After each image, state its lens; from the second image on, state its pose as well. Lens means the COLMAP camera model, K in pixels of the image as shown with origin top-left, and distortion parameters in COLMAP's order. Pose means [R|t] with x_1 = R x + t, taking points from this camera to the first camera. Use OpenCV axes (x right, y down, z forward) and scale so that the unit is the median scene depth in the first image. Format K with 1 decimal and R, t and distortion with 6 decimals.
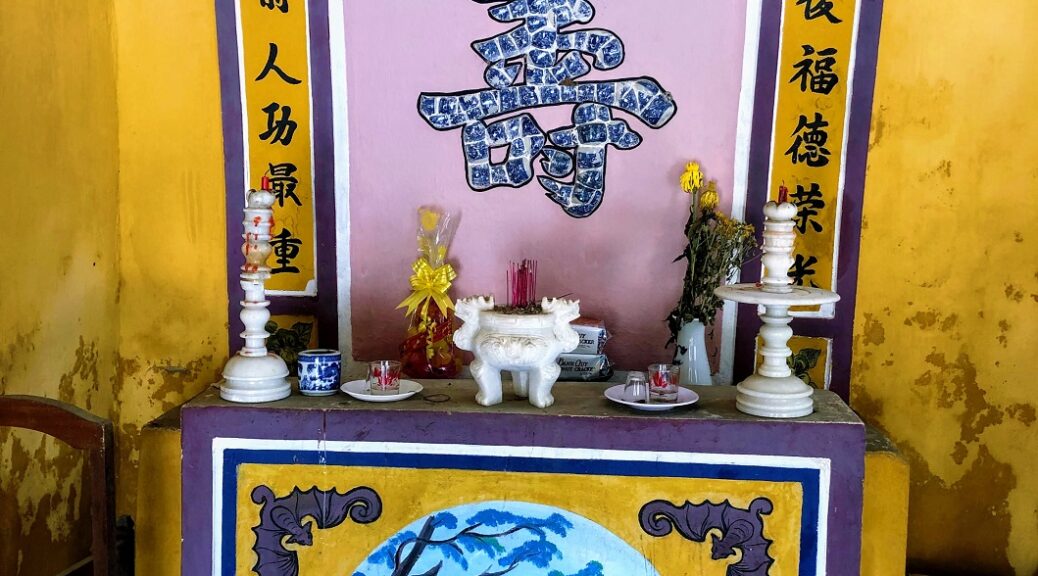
lens RADIAL K [[1032.4, 0, 518.6], [0, 1032.4, 286.5], [0, 0, 1]] dist [0.014651, -0.003774]
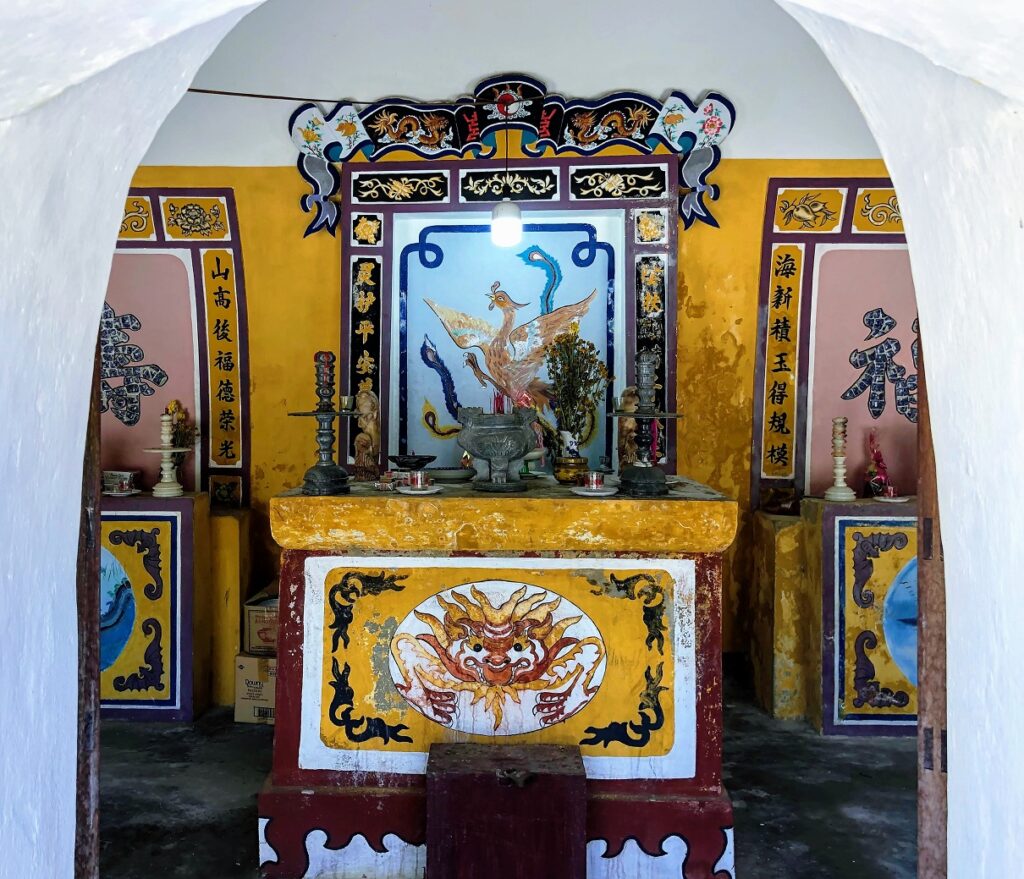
lens RADIAL K [[955.8, 0, 510.8], [0, 955.8, 440.7], [0, 0, 1]] dist [-0.004990, 0.000000]
pose [[0.997997, -0.015534, 0.061318, 0.787216], [0.020999, 0.995764, -0.089512, 0.176640], [-0.059668, 0.090621, 0.994096, -1.164859]]
